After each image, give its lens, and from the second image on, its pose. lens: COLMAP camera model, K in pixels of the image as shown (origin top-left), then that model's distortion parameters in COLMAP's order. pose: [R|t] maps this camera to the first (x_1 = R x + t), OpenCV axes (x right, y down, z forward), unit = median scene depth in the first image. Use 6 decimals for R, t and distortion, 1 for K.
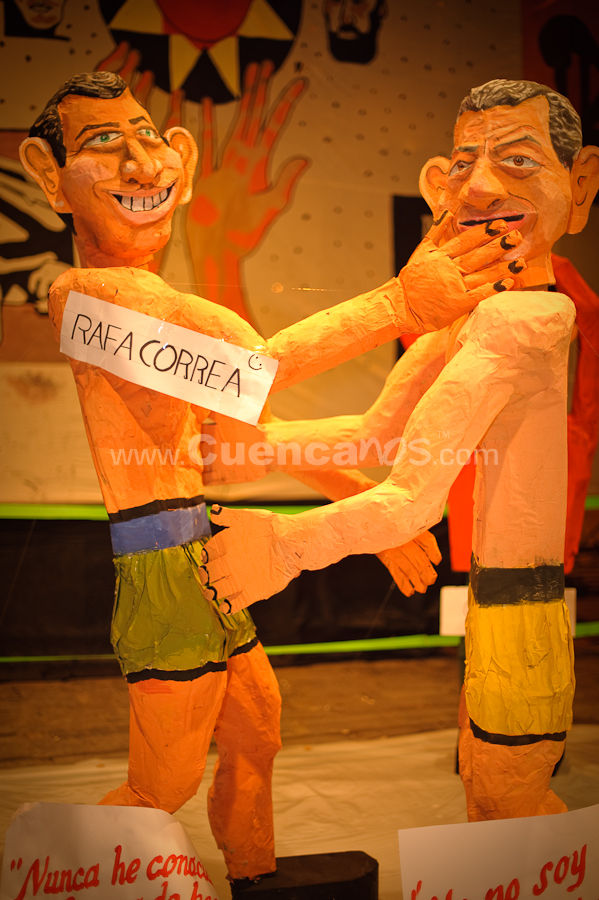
lens RADIAL K [[1257.7, 0, 319.4], [0, 1257.7, 445.6], [0, 0, 1]] dist [-0.167204, 0.139035]
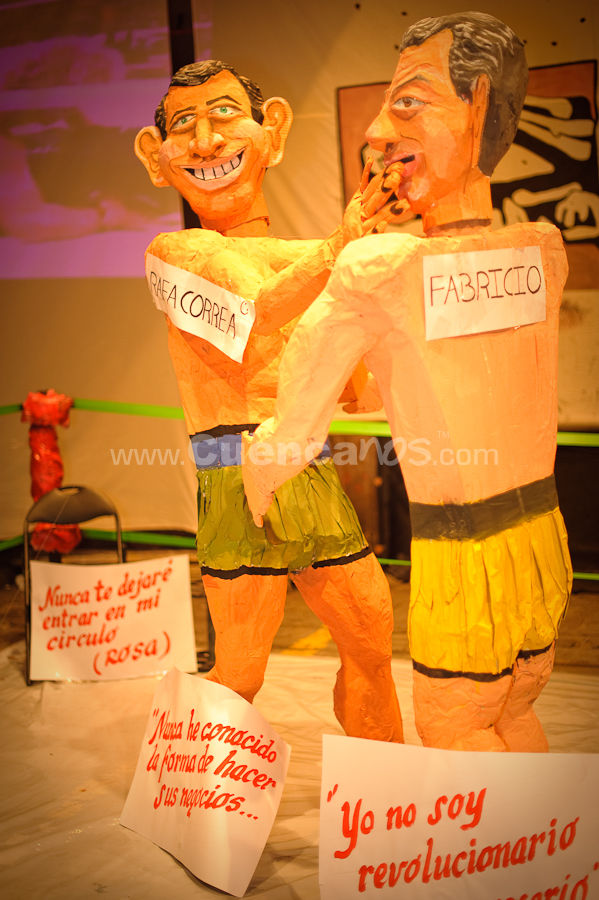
lens RADIAL K [[1257.7, 0, 319.4], [0, 1257.7, 445.6], [0, 0, 1]] dist [-0.167204, 0.139035]
pose [[0.762682, 0.044702, -0.645227, 0.737091], [-0.000249, 0.997629, 0.068822, -0.019598], [0.646774, -0.052328, 0.760885, 0.165846]]
